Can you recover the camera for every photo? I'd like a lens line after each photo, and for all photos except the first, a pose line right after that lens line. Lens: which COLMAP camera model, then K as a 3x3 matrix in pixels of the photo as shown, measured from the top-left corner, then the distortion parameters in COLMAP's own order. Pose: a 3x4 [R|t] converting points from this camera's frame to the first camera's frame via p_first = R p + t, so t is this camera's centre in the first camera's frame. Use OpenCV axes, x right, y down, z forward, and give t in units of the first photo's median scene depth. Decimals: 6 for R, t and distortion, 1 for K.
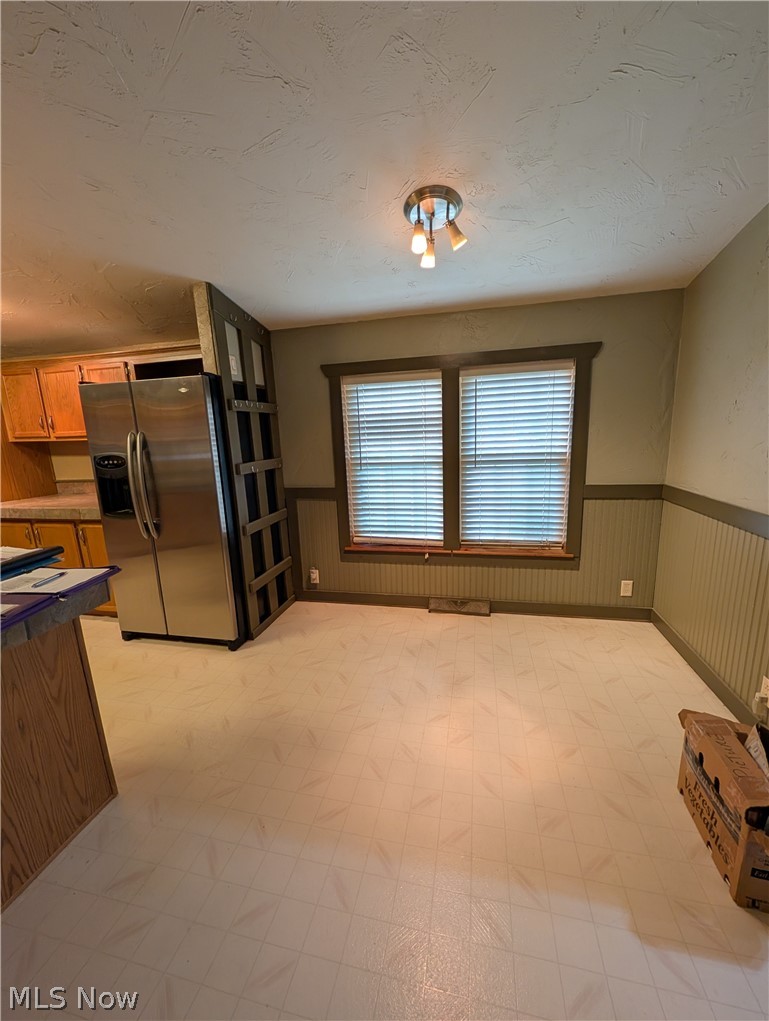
lens RADIAL K [[396.9, 0, 384.8], [0, 396.9, 510.3], [0, 0, 1]] dist [0.000547, 0.000131]
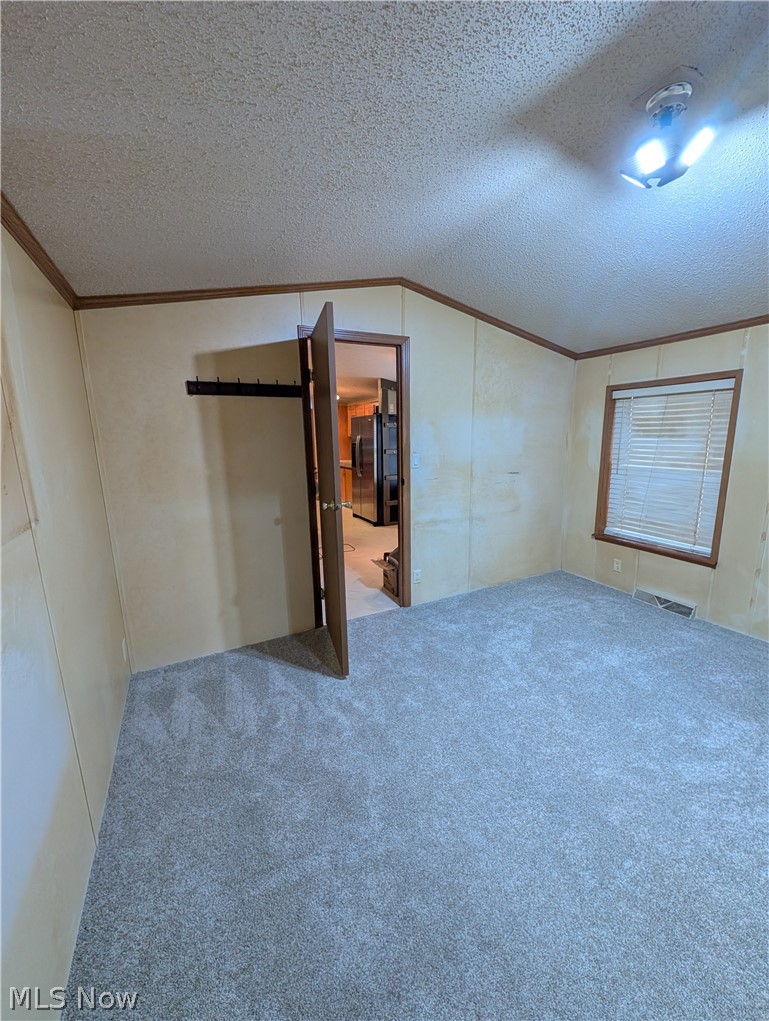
lens RADIAL K [[396.9, 0, 384.0], [0, 396.9, 514.1], [0, 0, 1]] dist [0.000547, 0.000131]
pose [[0.627491, 0.166824, -0.760543, 1.429979], [-0.146714, 0.984614, 0.094927, 0.039617], [0.764677, 0.052016, 0.642311, -0.497480]]
